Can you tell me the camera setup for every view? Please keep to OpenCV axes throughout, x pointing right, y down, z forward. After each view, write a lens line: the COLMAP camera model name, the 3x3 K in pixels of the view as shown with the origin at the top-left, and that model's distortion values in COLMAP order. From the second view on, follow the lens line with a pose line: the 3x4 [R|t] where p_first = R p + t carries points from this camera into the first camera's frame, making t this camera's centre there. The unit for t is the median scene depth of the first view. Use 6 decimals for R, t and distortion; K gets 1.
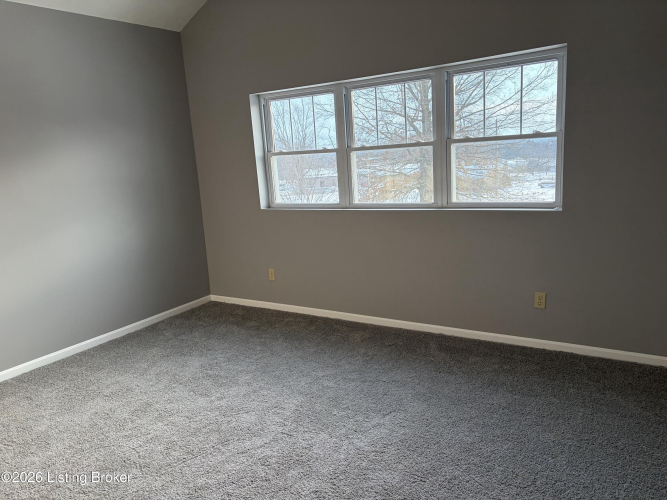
lens RADIAL K [[506.1, 0, 335.4], [0, 506.1, 249.5], [0, 0, 1]] dist [0.059686, -0.060104]
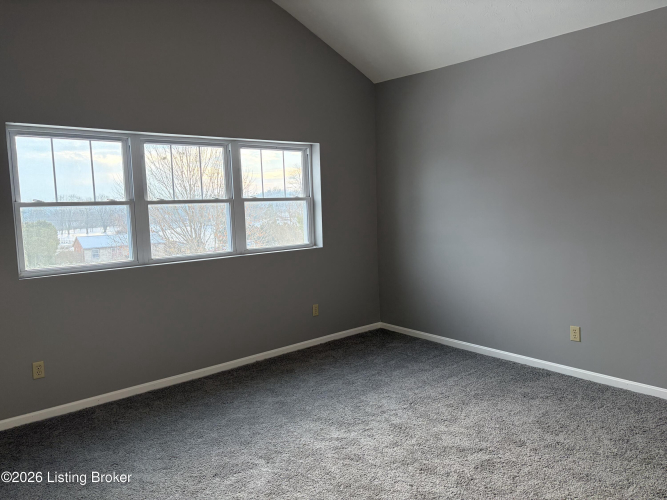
lens RADIAL K [[506.1, 0, 335.4], [0, 506.1, 249.5], [0, 0, 1]] dist [0.059686, -0.060104]
pose [[0.280891, -0.035225, 0.959093, -0.789195], [0.192692, 0.981047, -0.020403, -0.024492], [-0.940197, 0.190541, 0.282355, 0.417460]]
